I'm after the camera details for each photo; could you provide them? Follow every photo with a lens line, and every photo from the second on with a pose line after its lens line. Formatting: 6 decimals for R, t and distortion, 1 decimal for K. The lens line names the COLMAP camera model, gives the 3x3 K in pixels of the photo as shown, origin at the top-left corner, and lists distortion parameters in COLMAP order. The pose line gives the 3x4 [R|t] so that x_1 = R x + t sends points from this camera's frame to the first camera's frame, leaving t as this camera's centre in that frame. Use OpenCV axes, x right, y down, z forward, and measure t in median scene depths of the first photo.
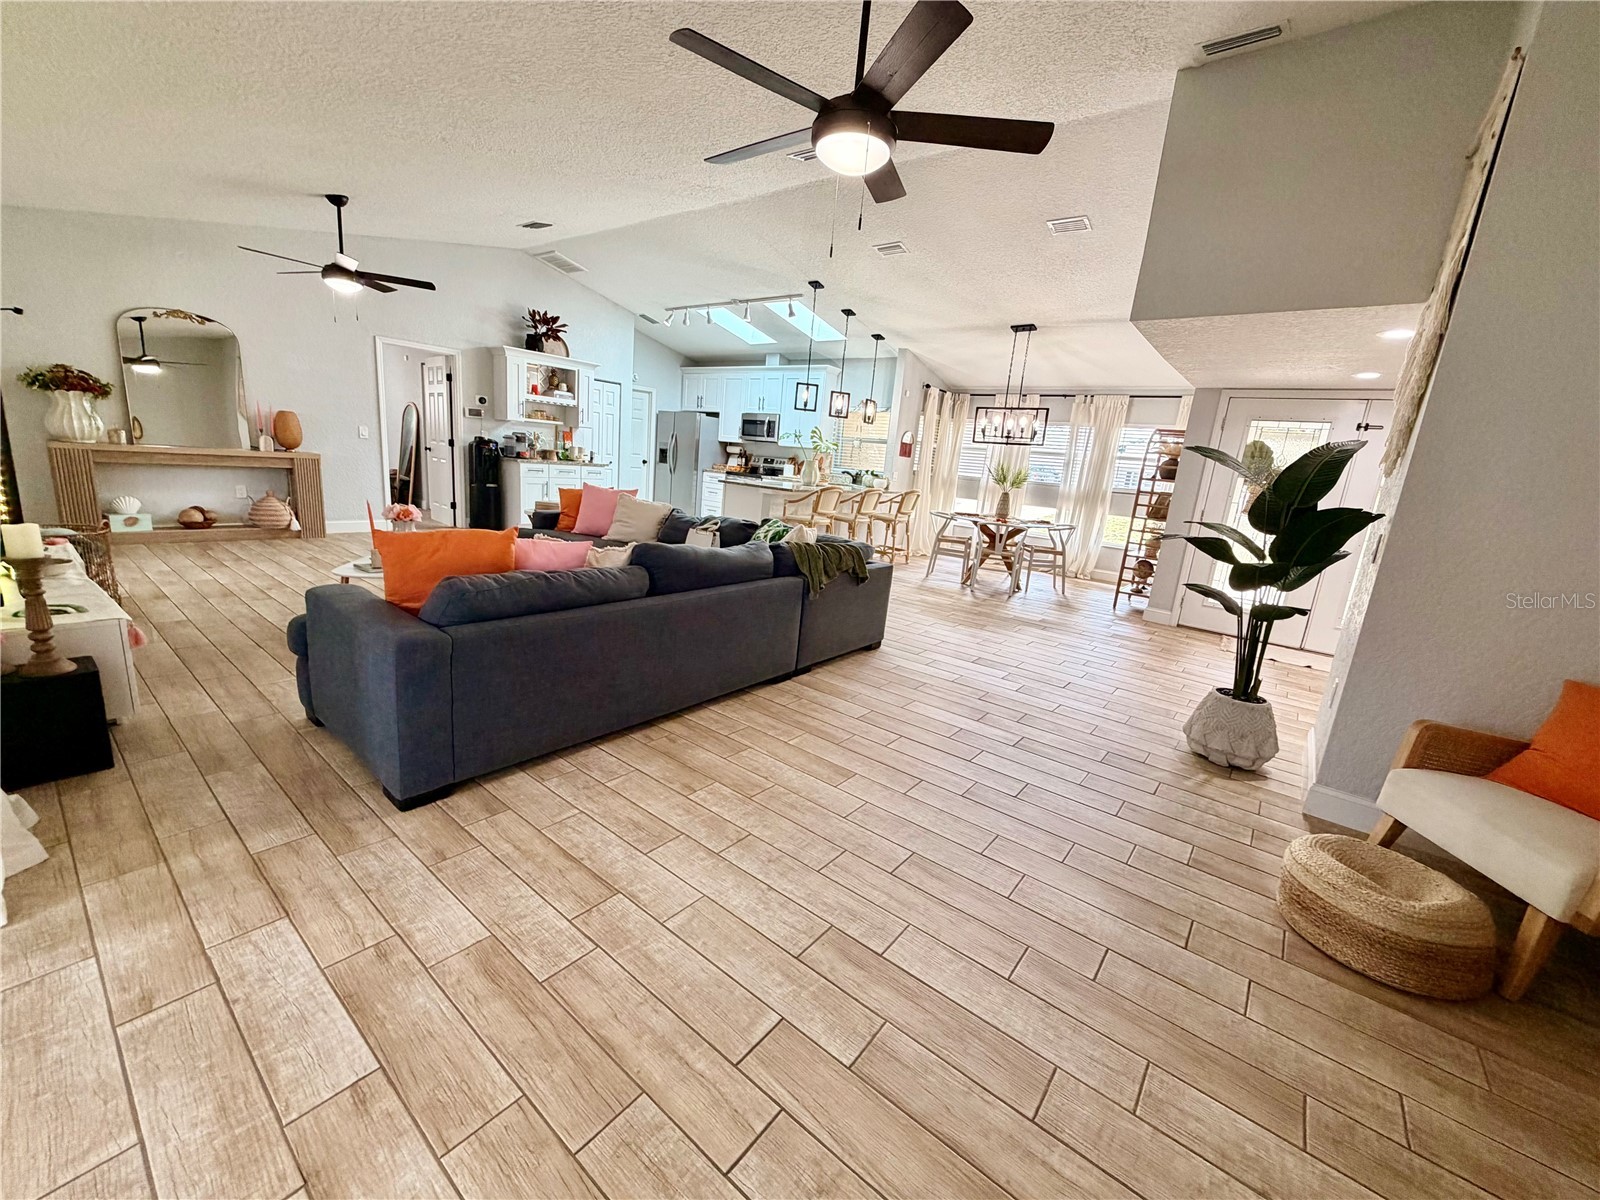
lens RADIAL K [[638.4, 0, 797.2], [0, 638.4, 601.4], [0, 0, 1]] dist [0.002405, -0.000203]
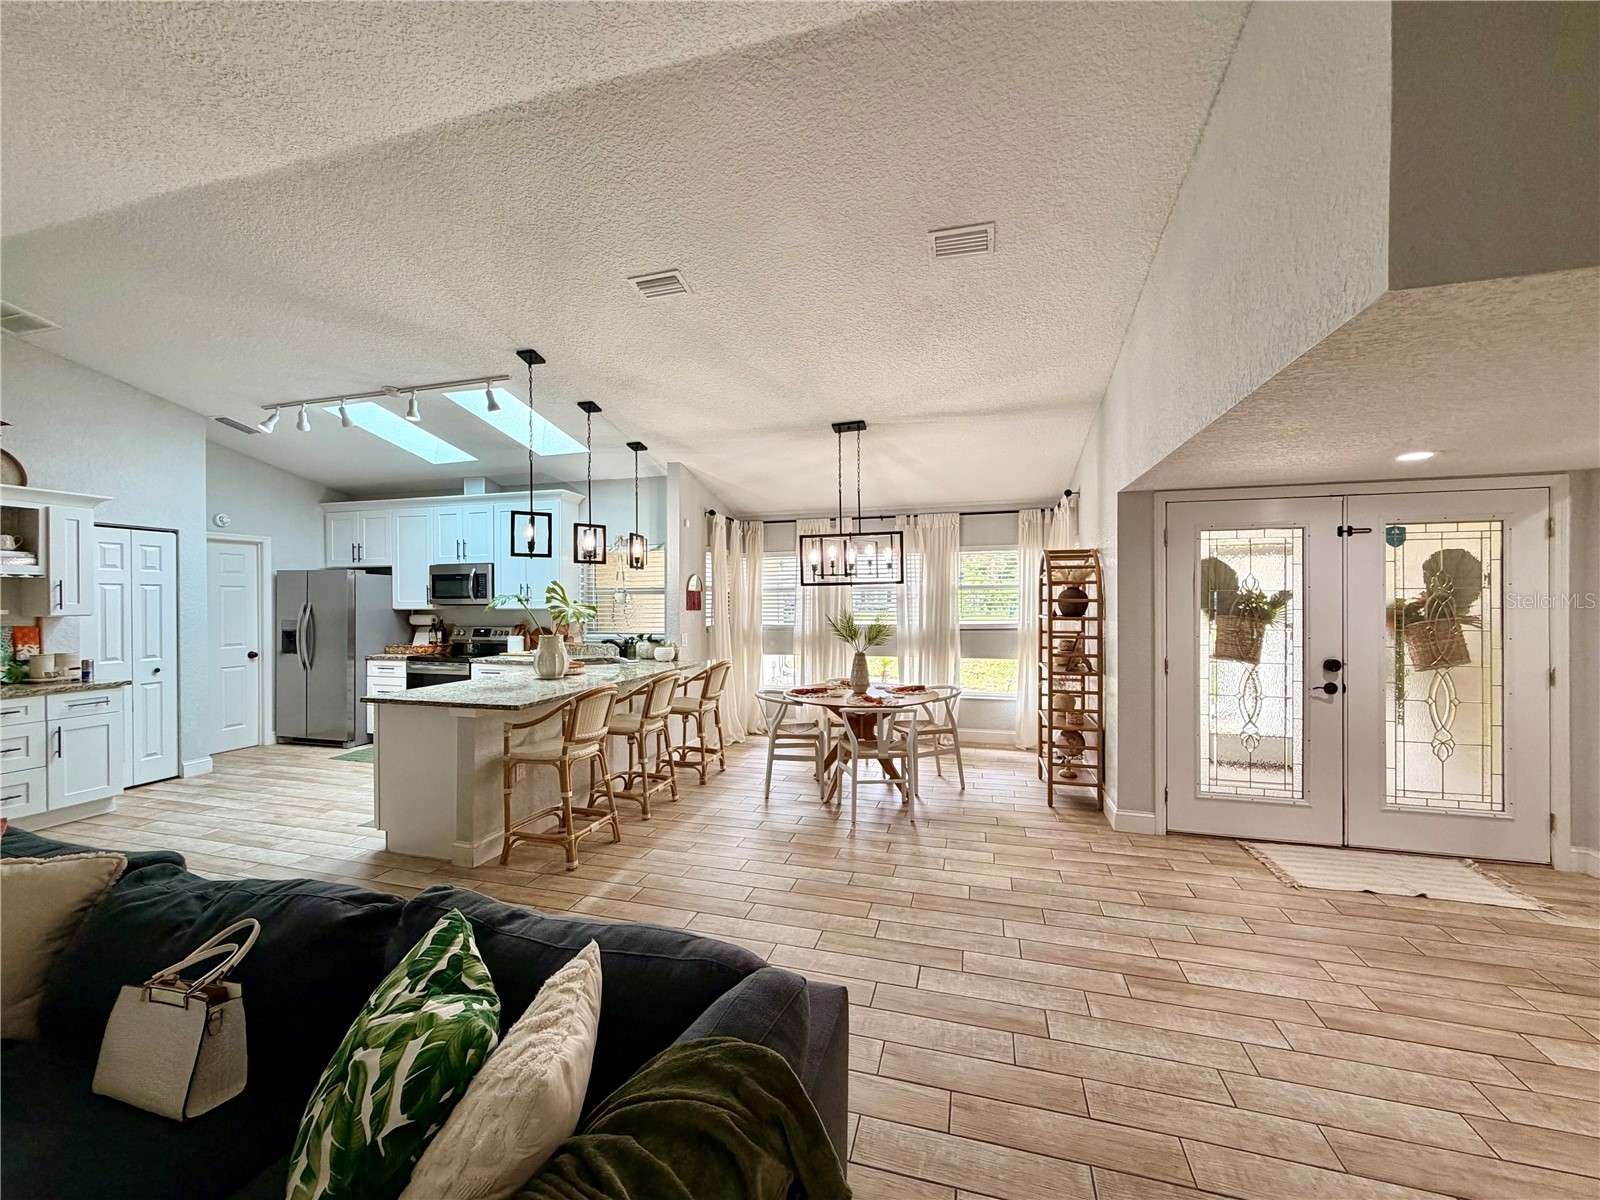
lens RADIAL K [[638.4, 0, 793.4], [0, 638.4, 601.7], [0, 0, 1]] dist [0.002405, -0.000203]
pose [[0.922479, -0.091178, 0.375126, 0.008937], [0.165167, 0.971498, -0.170033, -0.104672], [-0.348931, 0.218811, 0.911246, 0.342887]]
